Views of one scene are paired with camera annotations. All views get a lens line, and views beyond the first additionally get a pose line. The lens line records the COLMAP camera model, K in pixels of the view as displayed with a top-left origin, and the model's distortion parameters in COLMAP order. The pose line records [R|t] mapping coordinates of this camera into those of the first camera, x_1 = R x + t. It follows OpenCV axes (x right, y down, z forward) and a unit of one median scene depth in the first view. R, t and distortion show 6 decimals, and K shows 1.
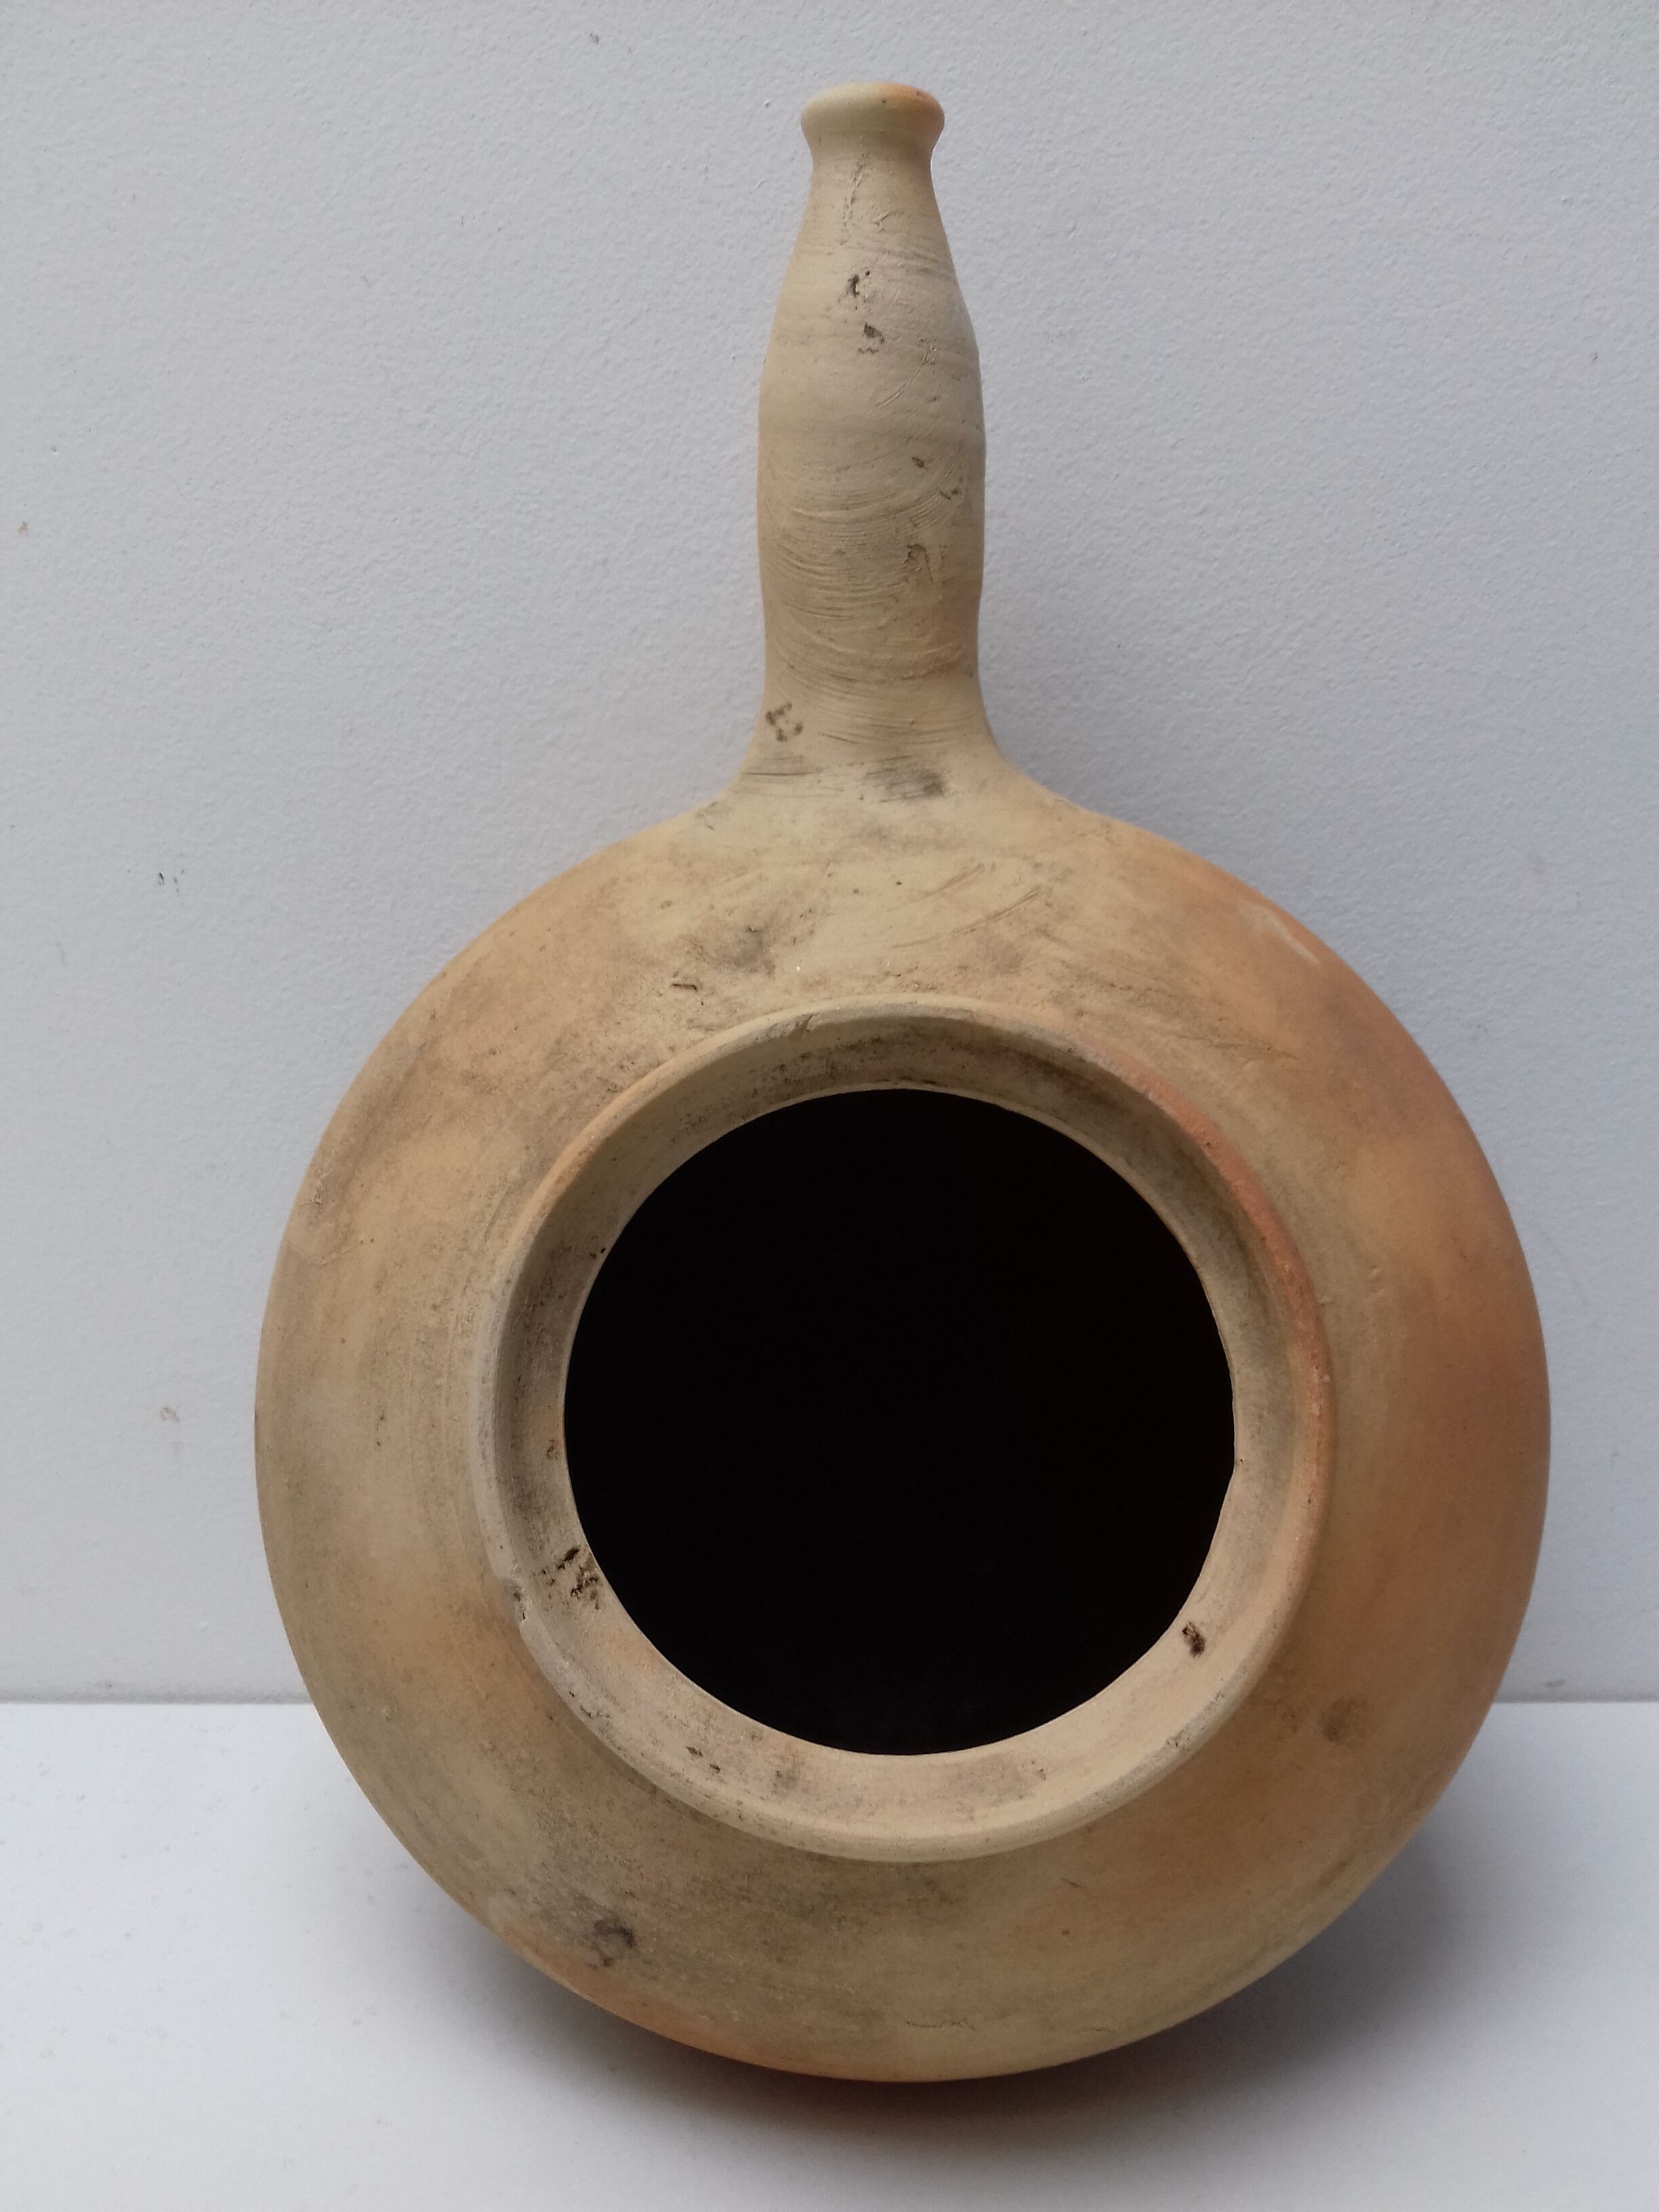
lens RADIAL K [[2057.5, 0, 829.8], [0, 2057.5, 1127.1], [0, 0, 1]] dist [0.070831, -0.229088]
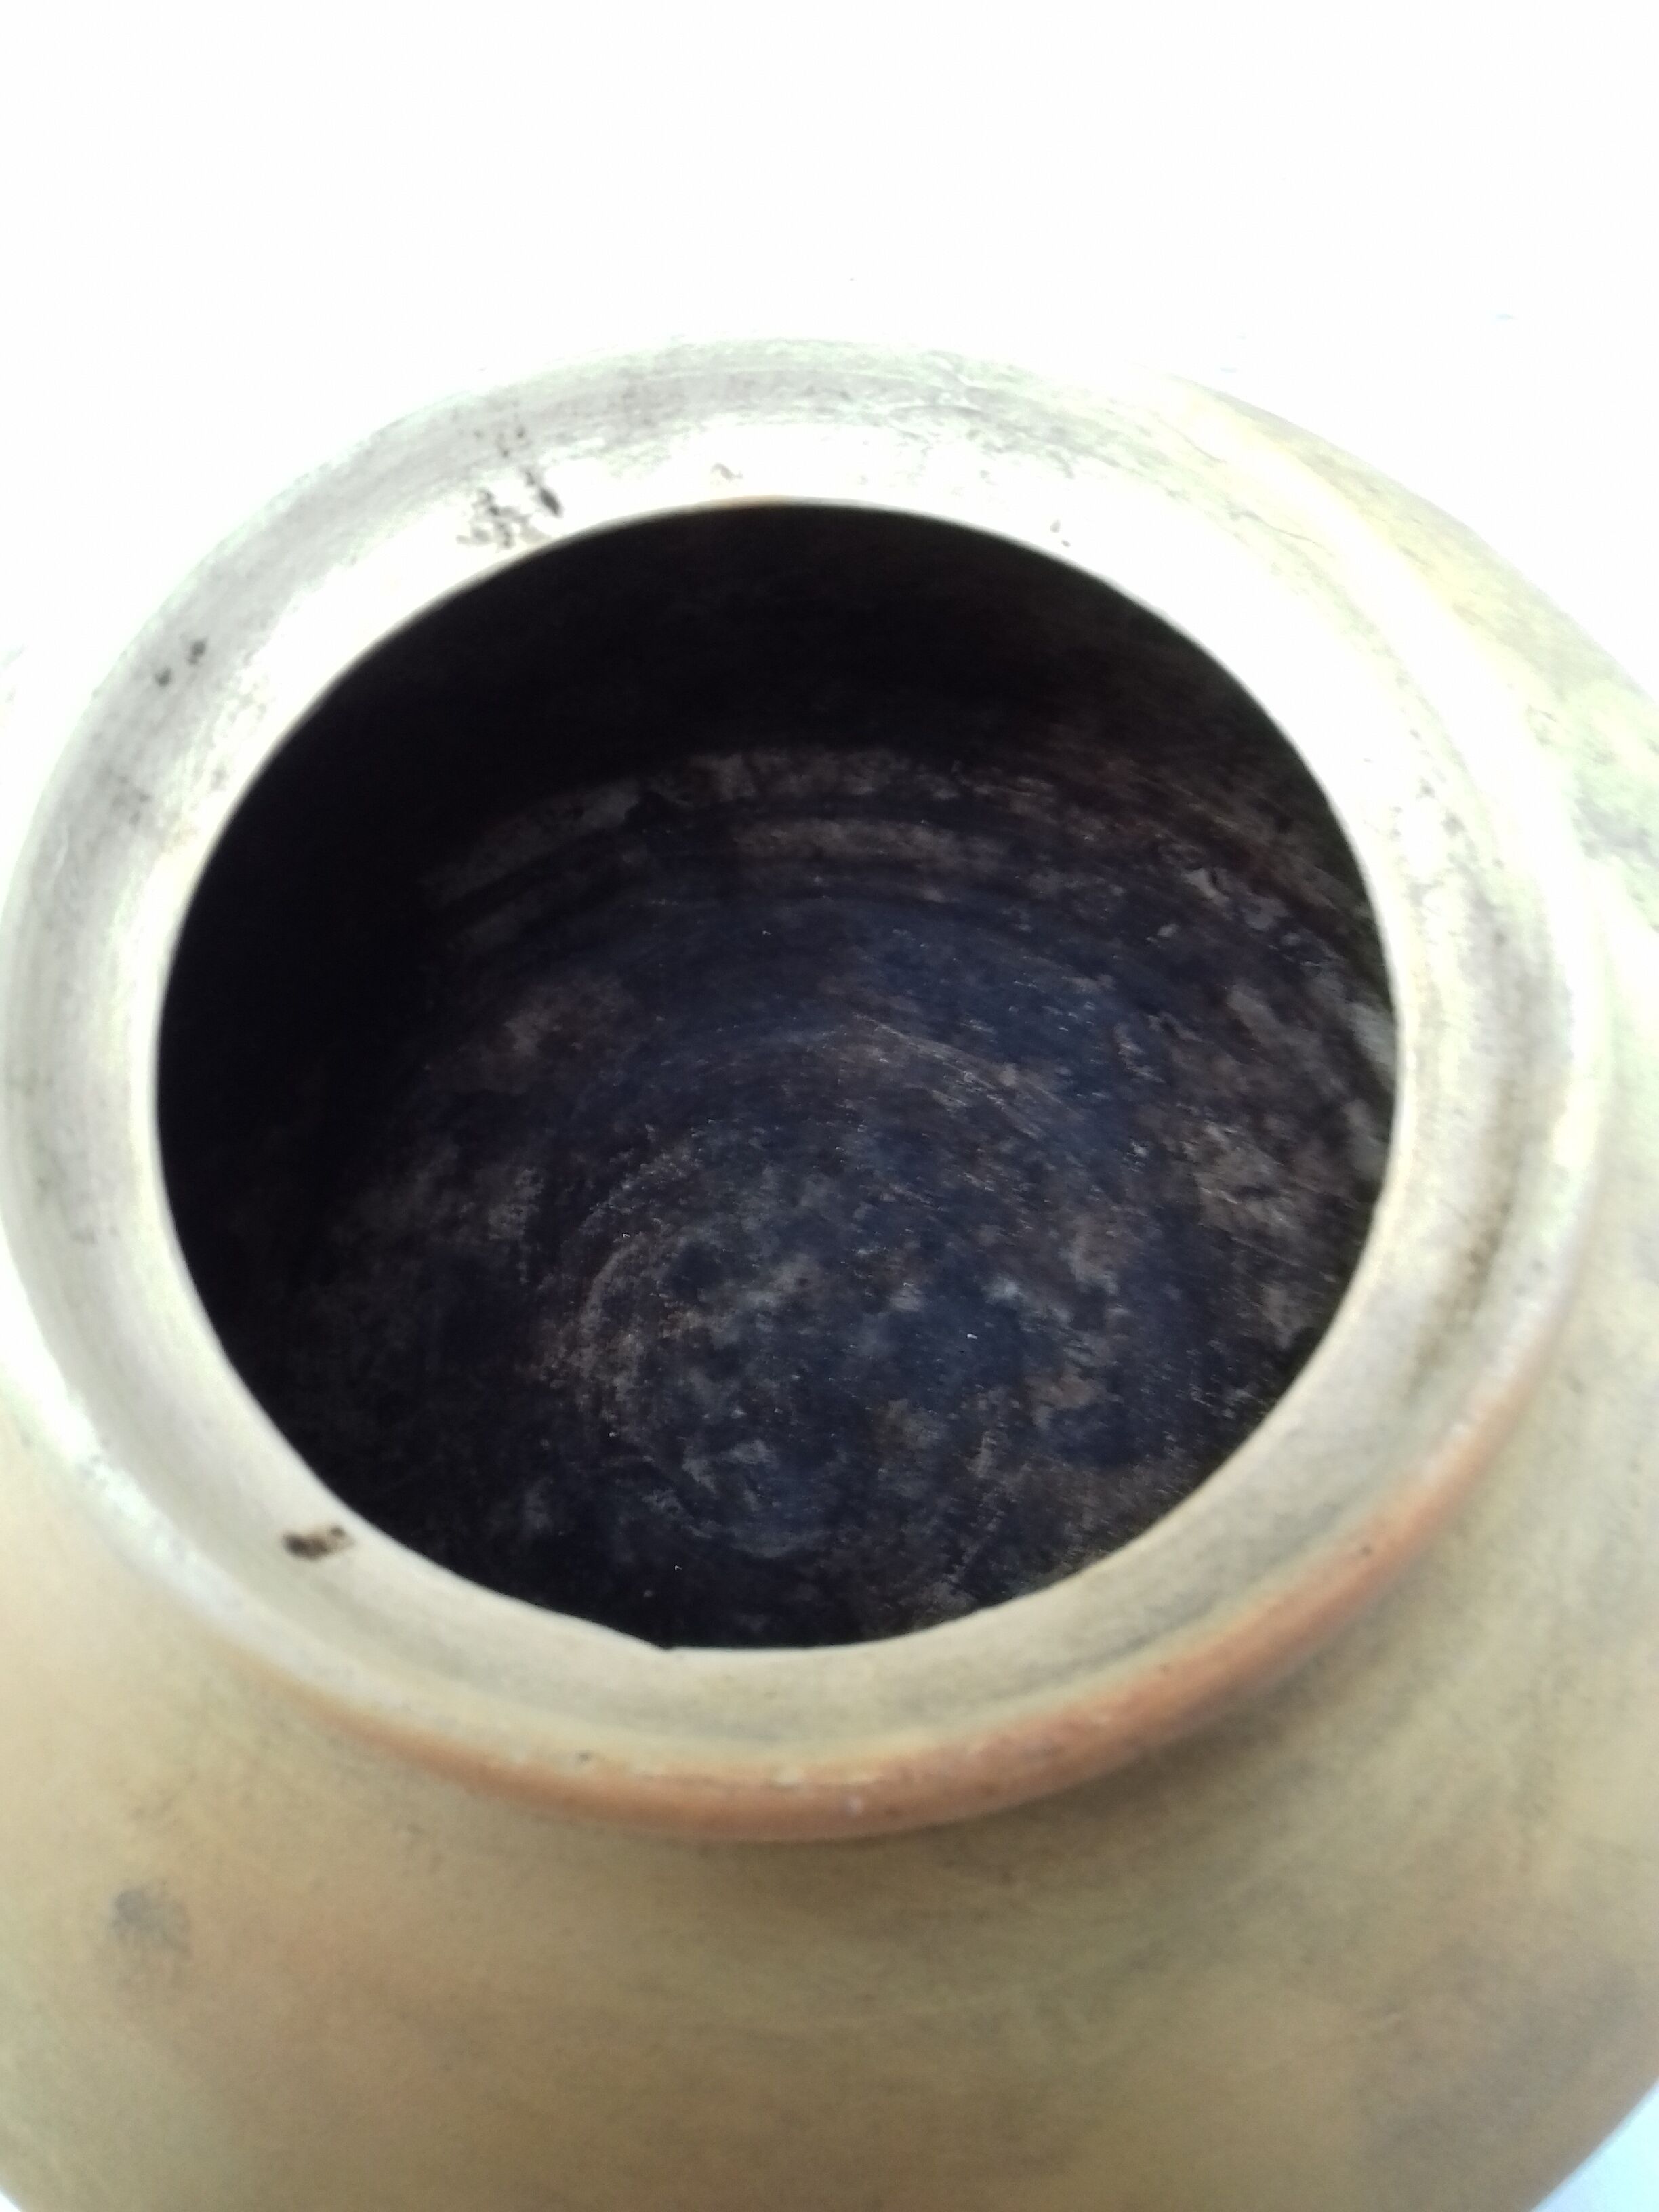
lens RADIAL K [[2057.5, 0, 829.8], [0, 2057.5, 1127.1], [0, 0, 1]] dist [0.070831, -0.229088]
pose [[-0.000024, 0.934628, -0.355627, 0.251833], [-0.993840, 0.039391, 0.103592, 0.072844], [0.110828, 0.353439, 0.928869, 0.520494]]
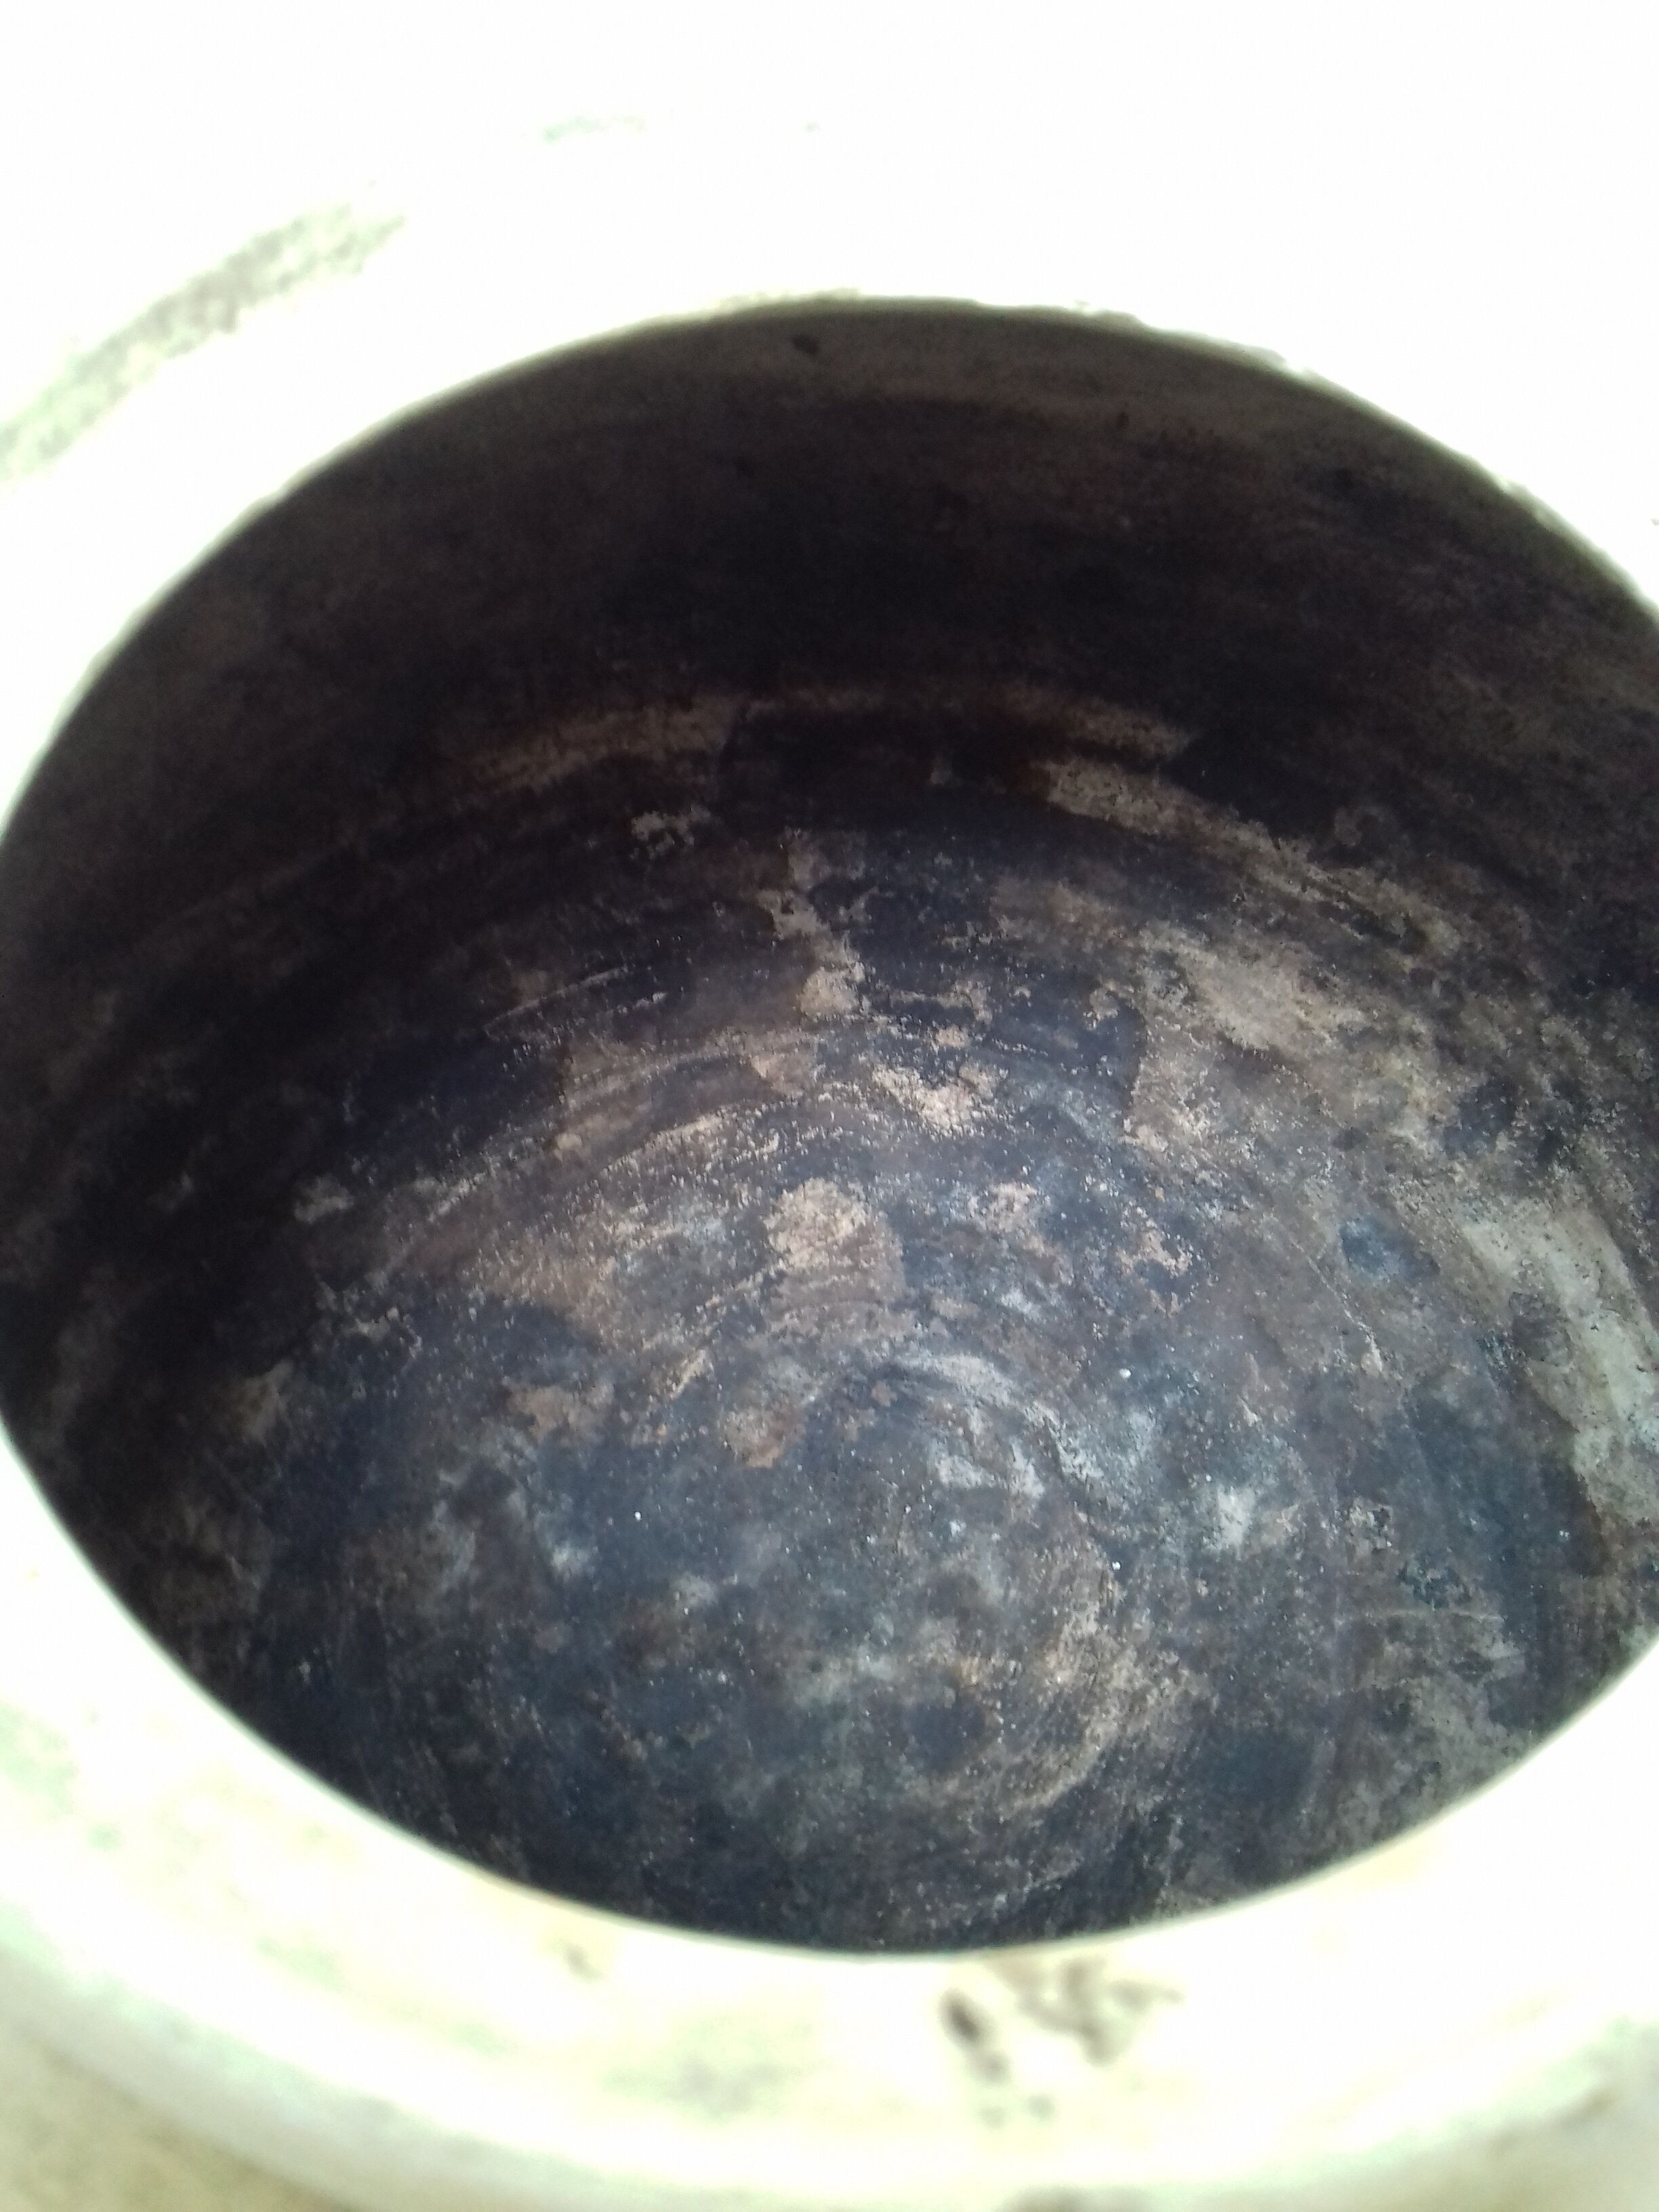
lens RADIAL K [[2057.5, 0, 829.8], [0, 2057.5, 1127.1], [0, 0, 1]] dist [0.070831, -0.229088]
pose [[0.362671, -0.804962, 0.469580, -0.163436], [0.924708, 0.373395, -0.074099, 0.166827], [-0.115692, 0.461098, 0.879775, 0.709958]]
